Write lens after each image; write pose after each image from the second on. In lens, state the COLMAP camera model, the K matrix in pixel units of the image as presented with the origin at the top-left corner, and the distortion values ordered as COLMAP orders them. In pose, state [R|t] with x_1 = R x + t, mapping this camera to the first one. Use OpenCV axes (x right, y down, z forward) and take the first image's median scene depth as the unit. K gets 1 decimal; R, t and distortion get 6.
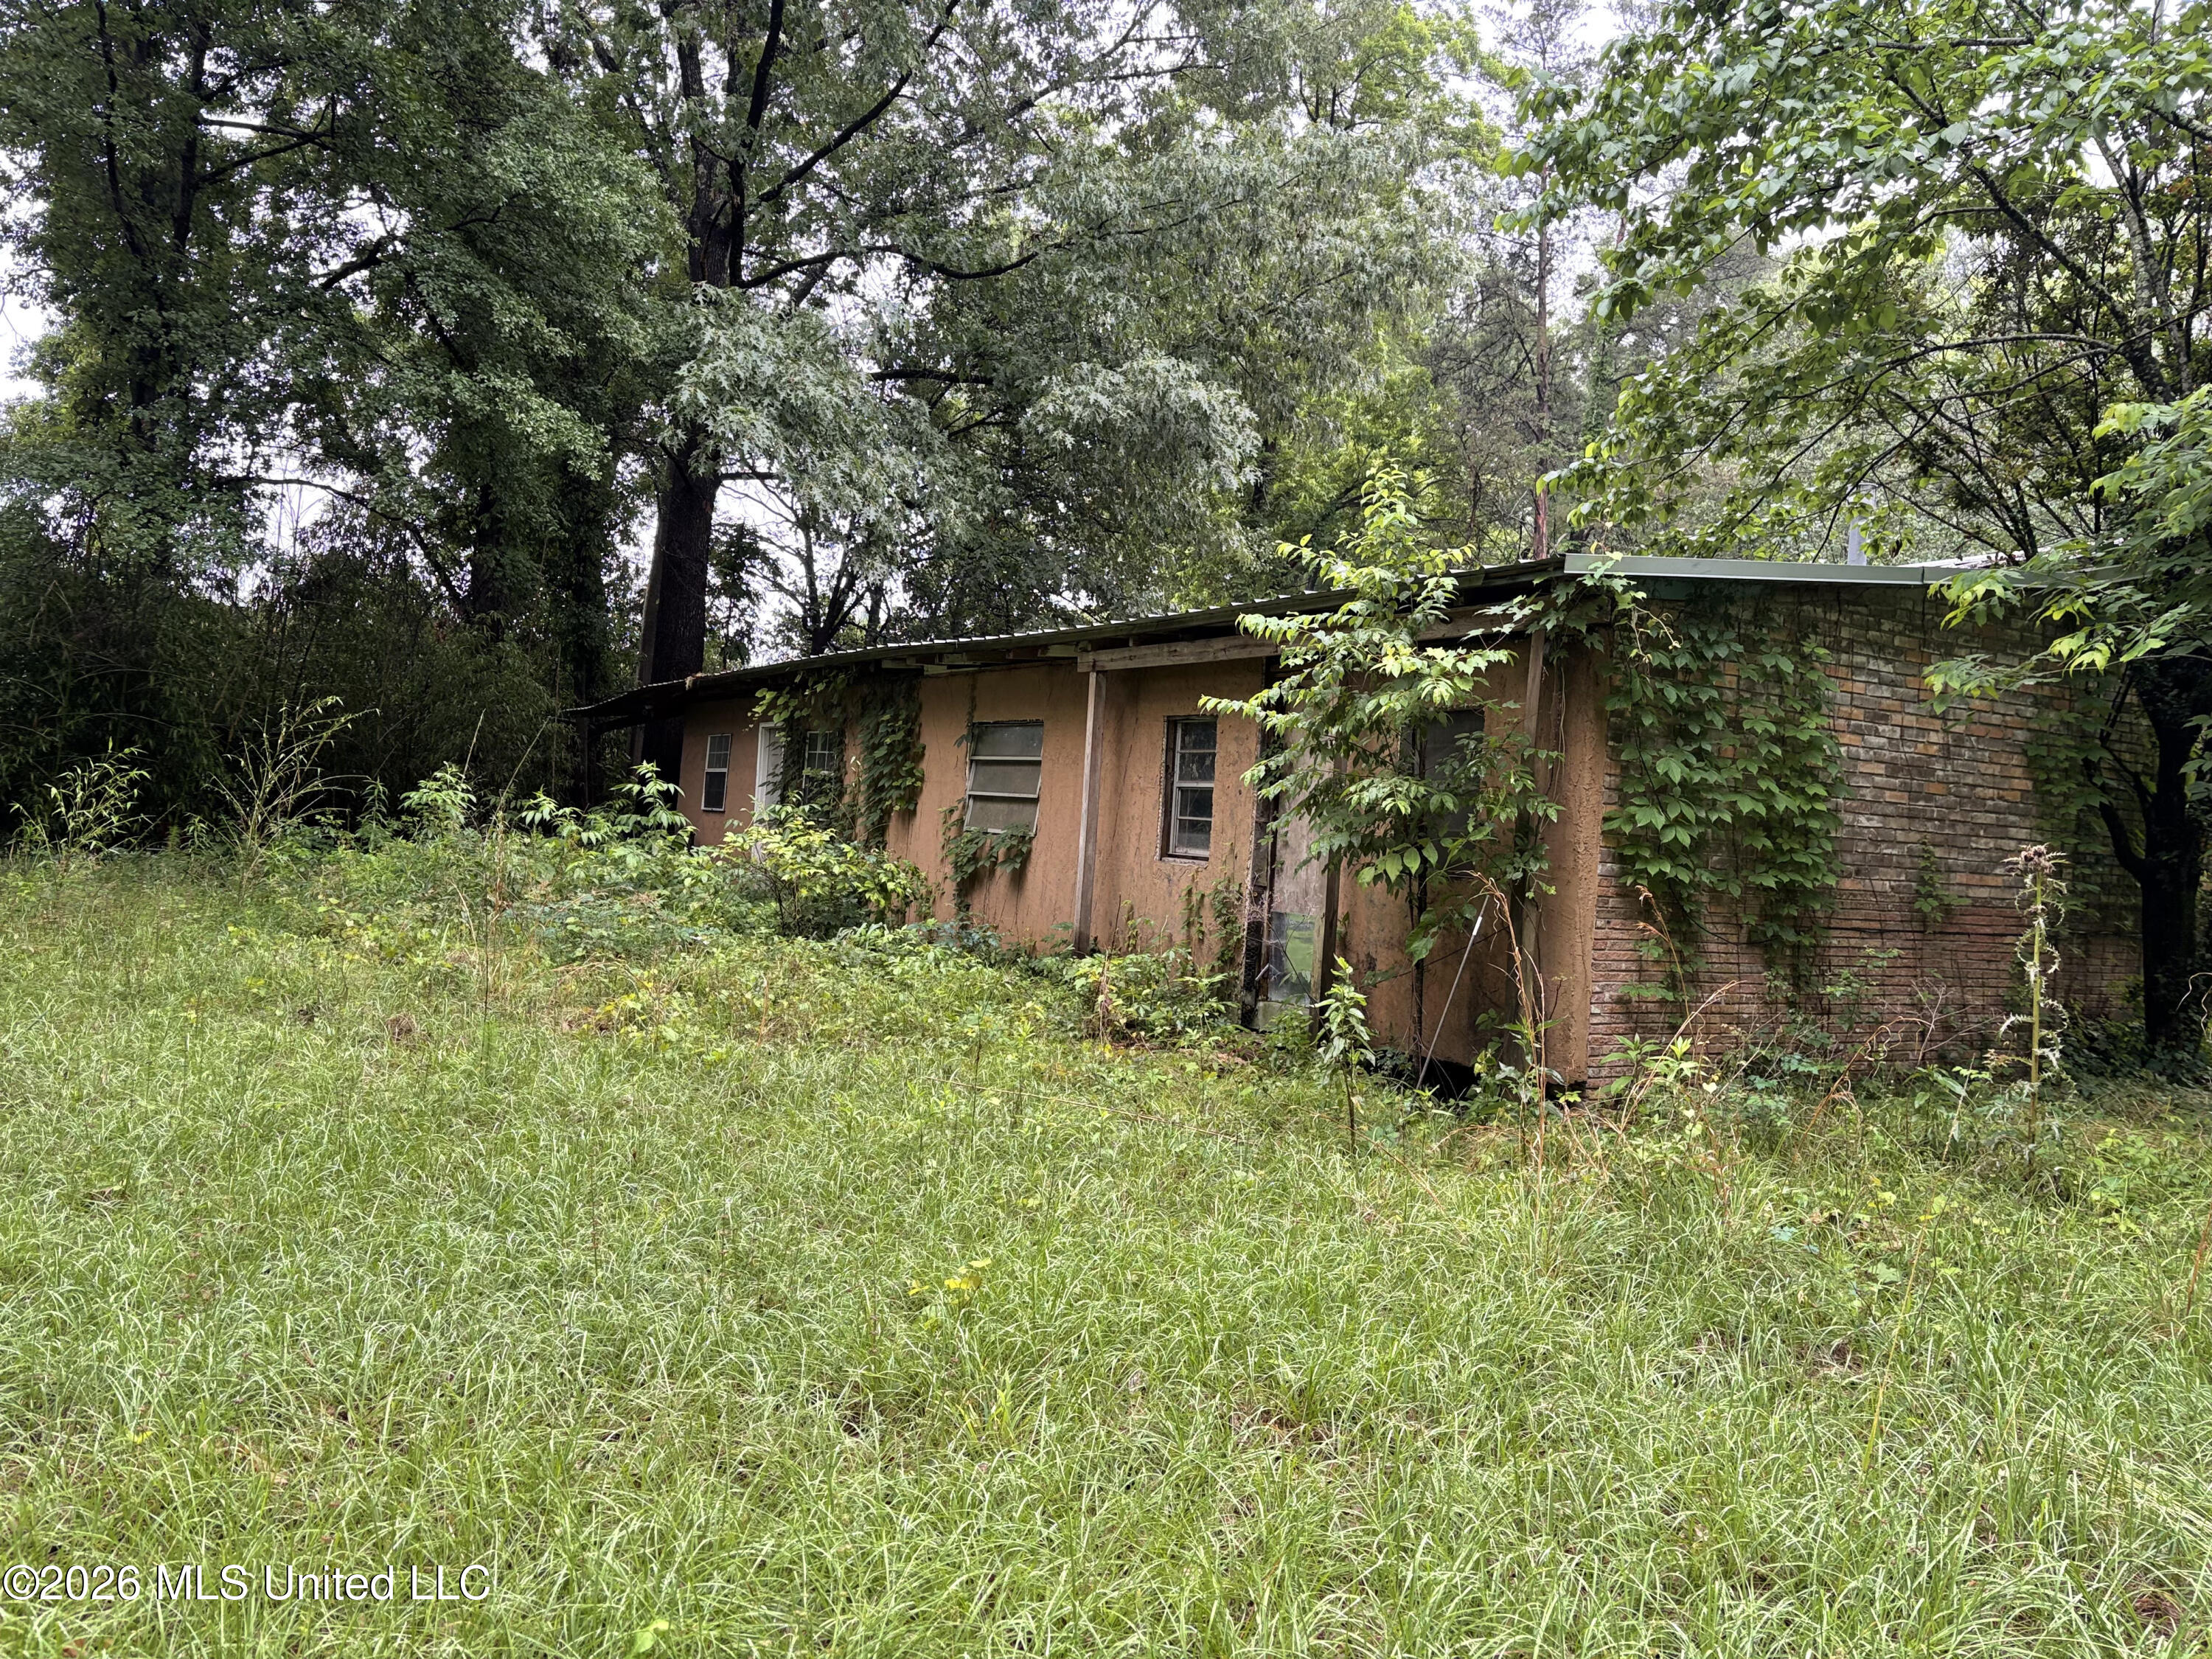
lens RADIAL K [[1668.2, 0, 1110.4], [0, 1668.2, 830.1], [0, 0, 1]] dist [0.037159, -0.001351]
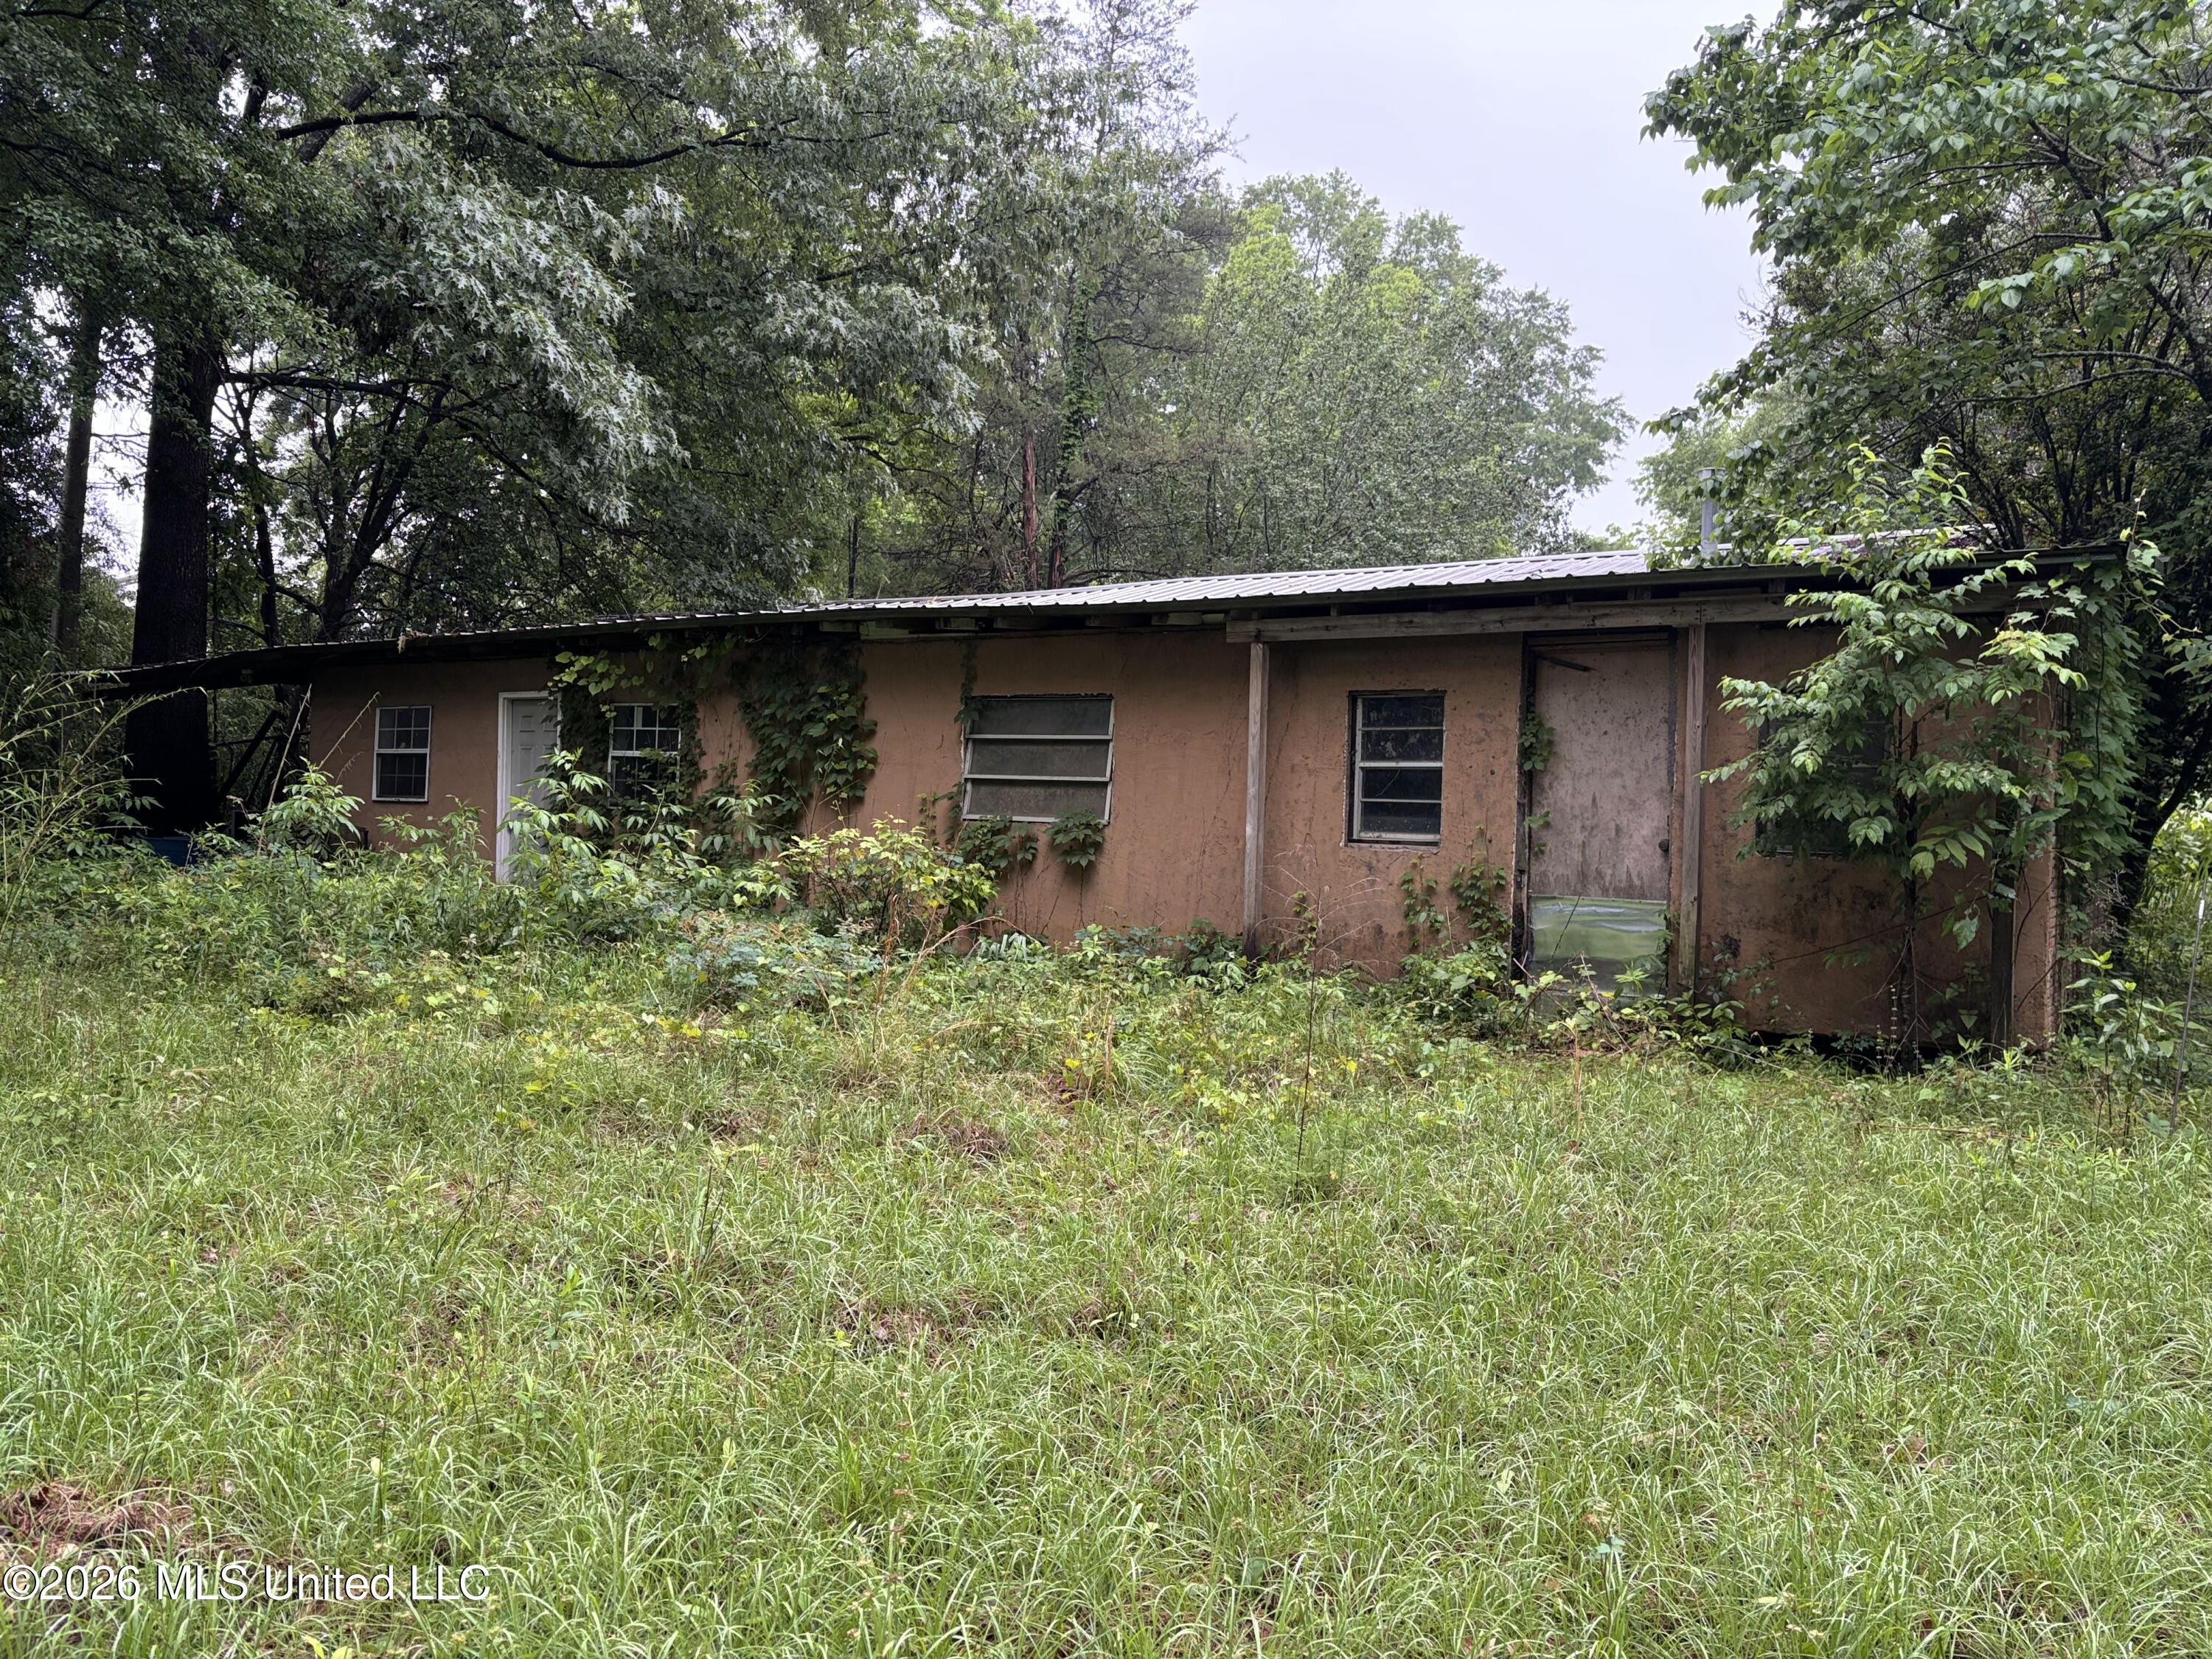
lens RADIAL K [[1668.2, 0, 1106.3], [0, 1668.2, 828.8], [0, 0, 1]] dist [0.037159, -0.001351]
pose [[0.904705, -0.046830, 0.423457, -0.473213], [0.033187, 0.998667, 0.039539, -0.032375], [-0.424744, -0.021717, 0.905053, 0.208552]]
